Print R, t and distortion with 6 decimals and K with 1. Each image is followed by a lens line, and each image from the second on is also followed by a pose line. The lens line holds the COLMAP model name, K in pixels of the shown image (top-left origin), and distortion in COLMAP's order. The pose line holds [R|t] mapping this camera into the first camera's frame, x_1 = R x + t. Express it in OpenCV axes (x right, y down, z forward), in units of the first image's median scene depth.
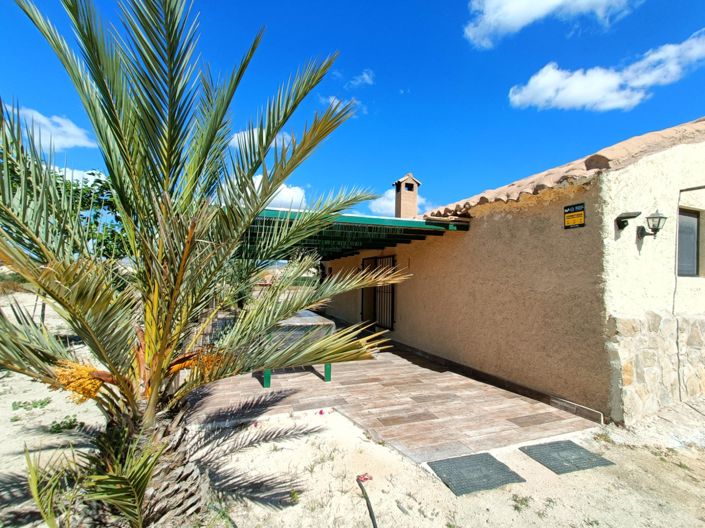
lens RADIAL K [[316.8, 0, 352.7], [0, 316.8, 262.5], [0, 0, 1]] dist [0.000766, 0.000163]
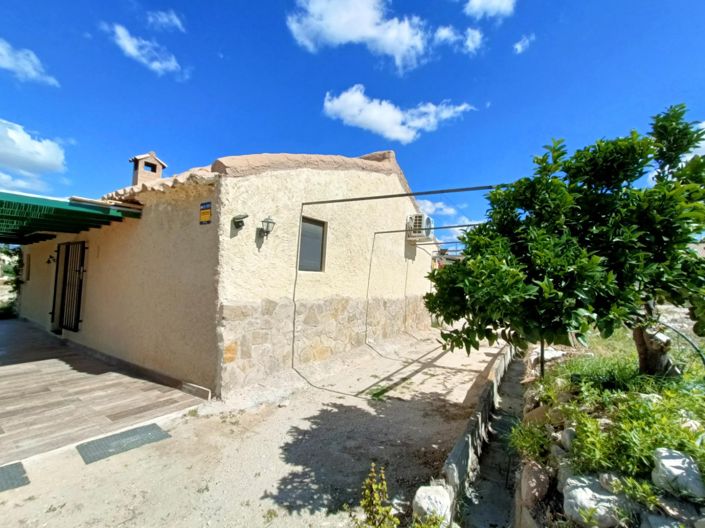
lens RADIAL K [[316.8, 0, 352.7], [0, 316.8, 262.5], [0, 0, 1]] dist [0.000766, 0.000163]
pose [[0.826405, 0.034542, 0.562016, 0.520317], [-0.044873, 0.998982, 0.004584, -0.005415], [-0.561285, -0.029008, 0.827114, -0.188974]]
